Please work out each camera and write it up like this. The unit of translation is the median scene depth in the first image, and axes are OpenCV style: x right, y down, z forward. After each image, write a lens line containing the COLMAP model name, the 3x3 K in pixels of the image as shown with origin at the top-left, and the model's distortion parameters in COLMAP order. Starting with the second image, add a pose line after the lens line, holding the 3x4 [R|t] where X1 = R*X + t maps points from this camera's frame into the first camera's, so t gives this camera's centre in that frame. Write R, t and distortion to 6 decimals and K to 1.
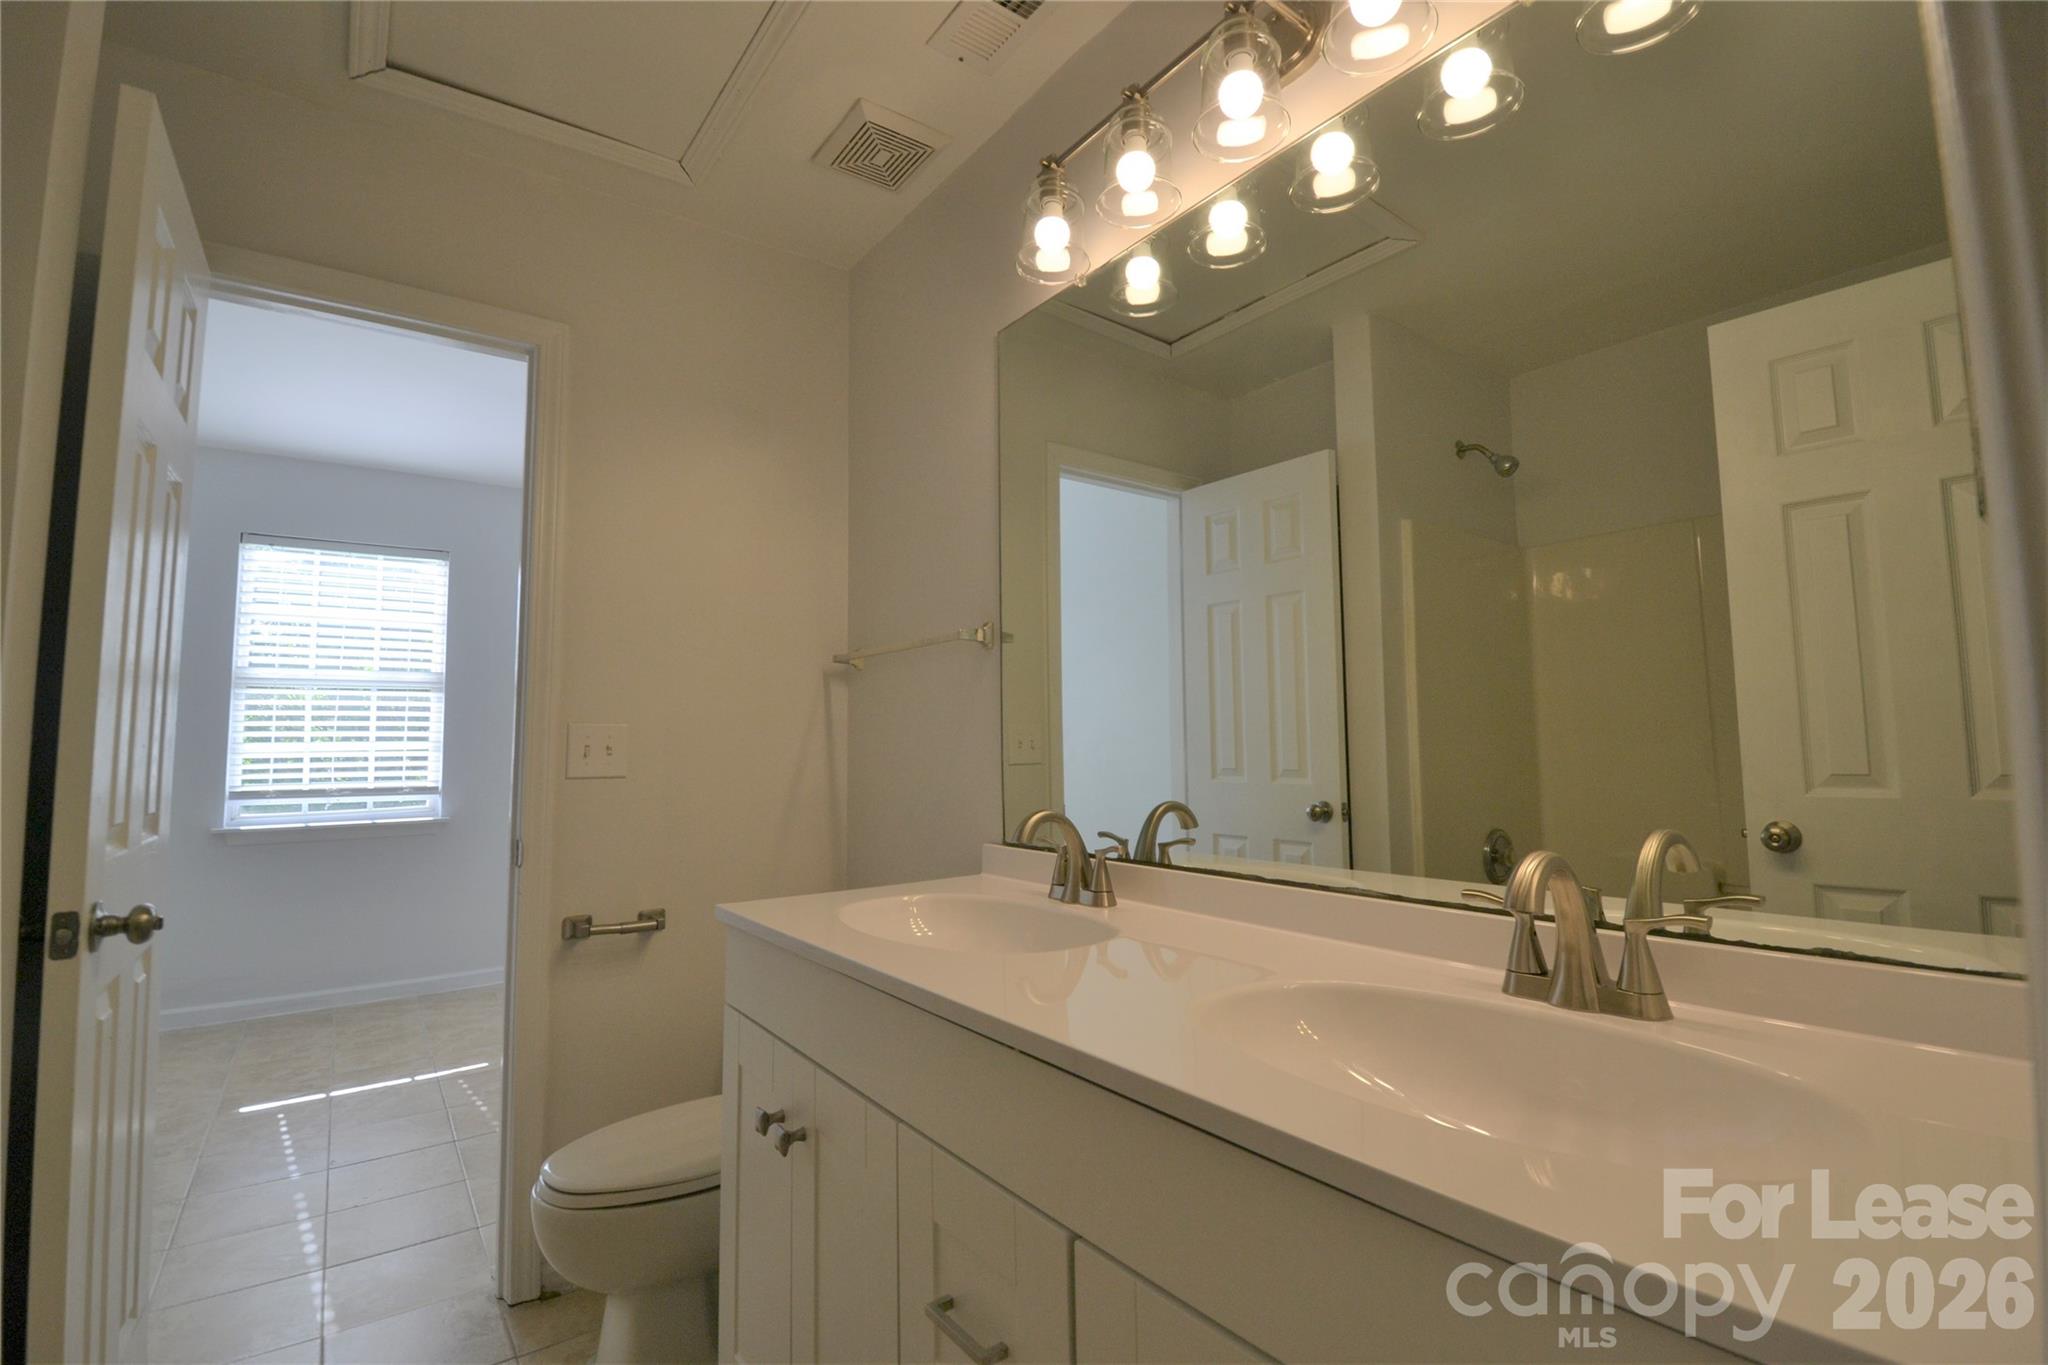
lens RADIAL K [[937.2, 0, 1046.6], [0, 937.2, 656.6], [0, 0, 1]] dist [0.001815, -0.018477]
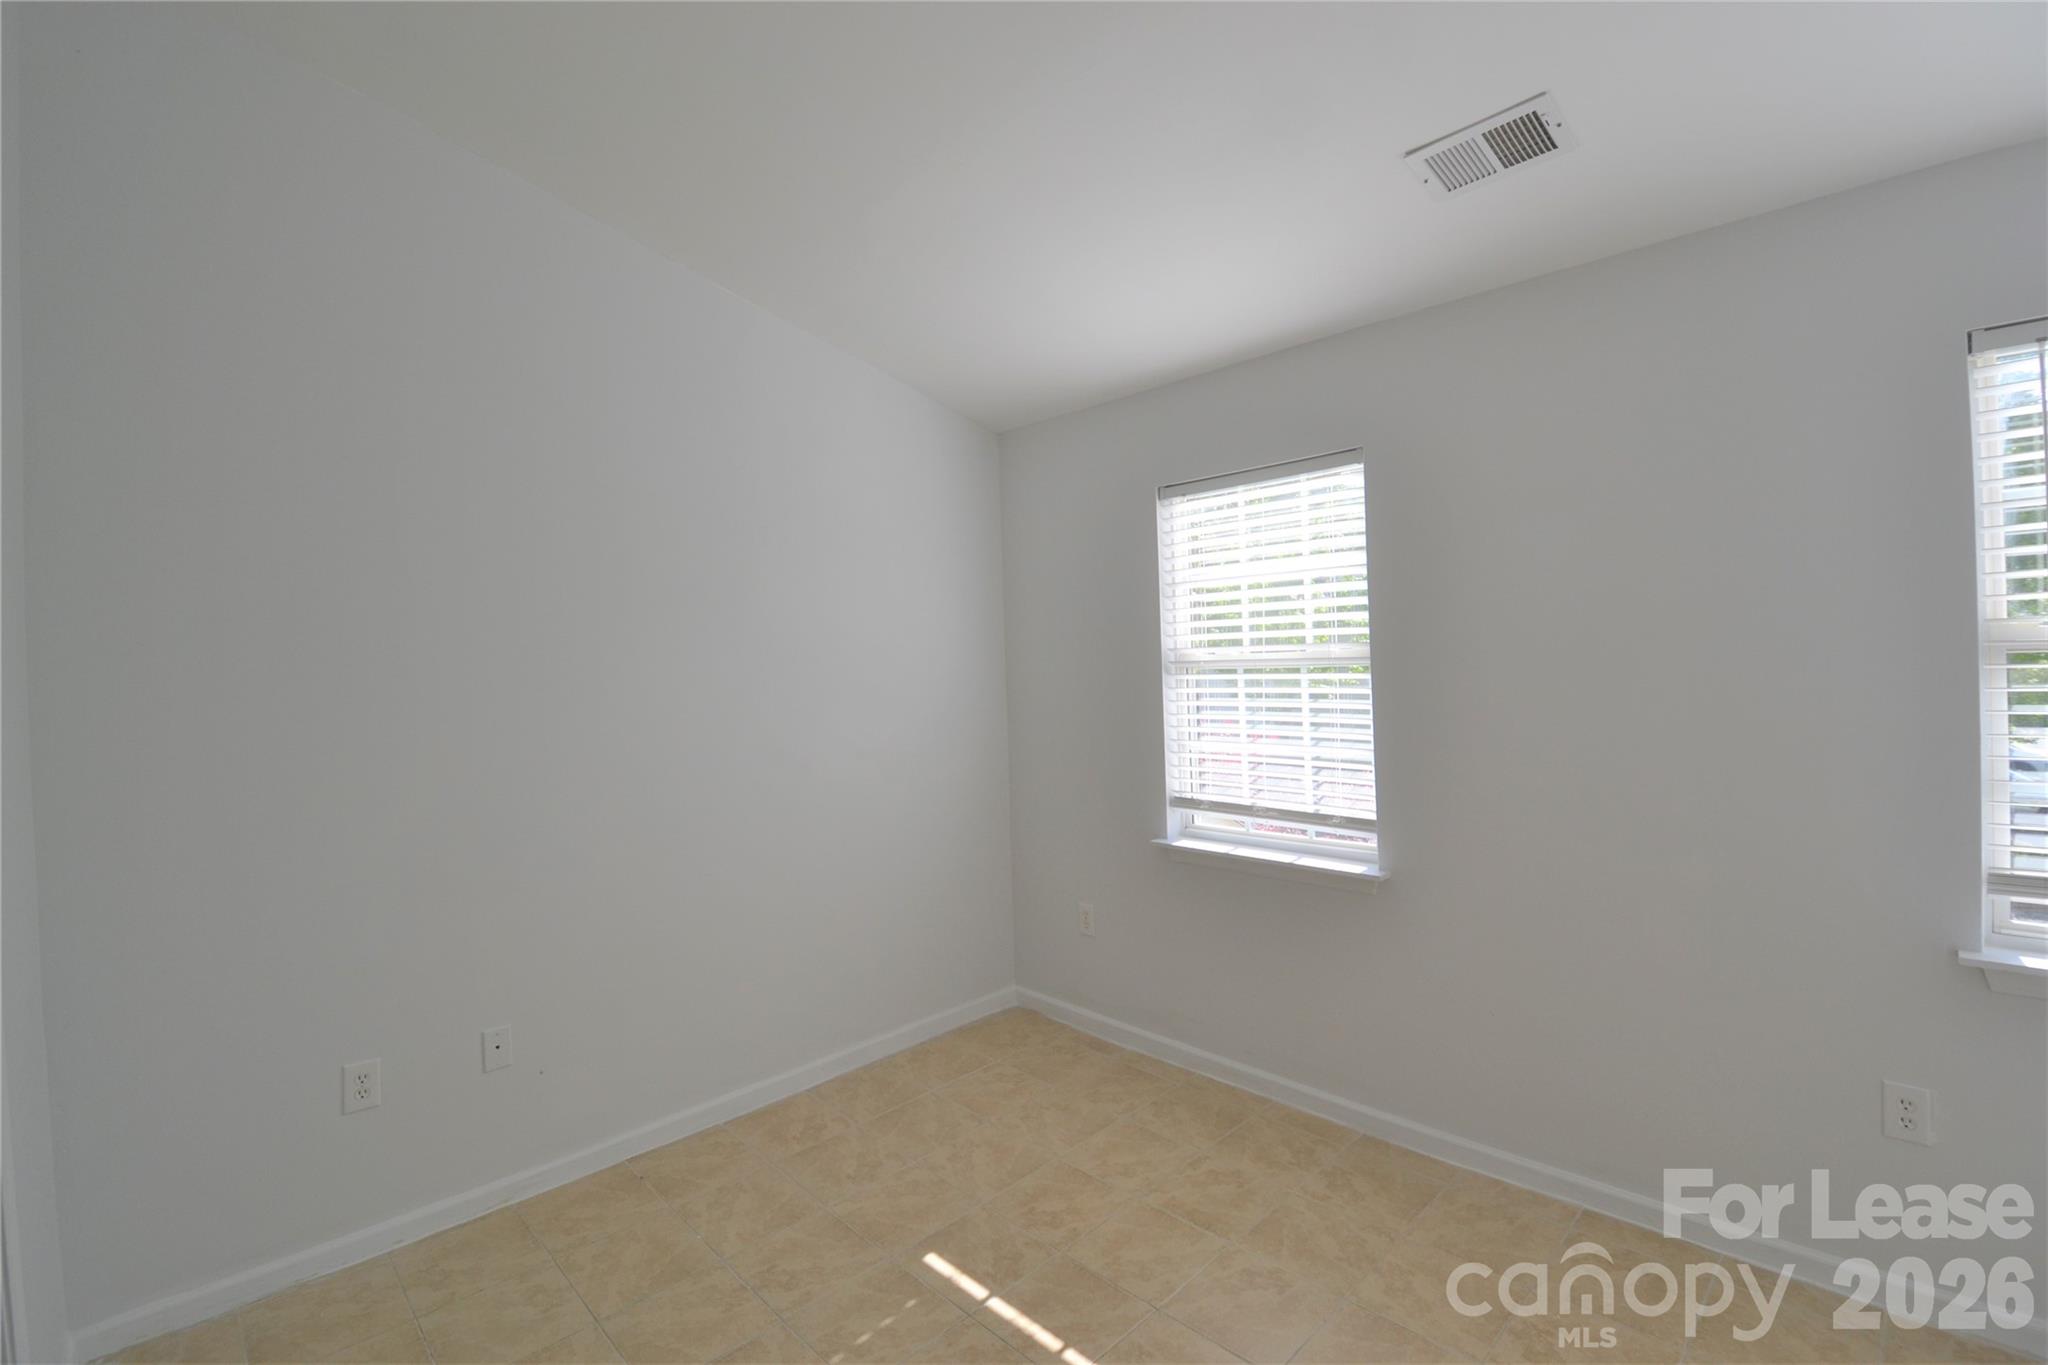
lens RADIAL K [[937.2, 0, 1046.6], [0, 937.2, 656.6], [0, 0, 1]] dist [0.001815, -0.018477]
pose [[0.137593, 0.010479, -0.990433, -0.050811], [0.122730, 0.992058, 0.027546, -0.018148], [0.982856, -0.125346, 0.135214, 0.725779]]
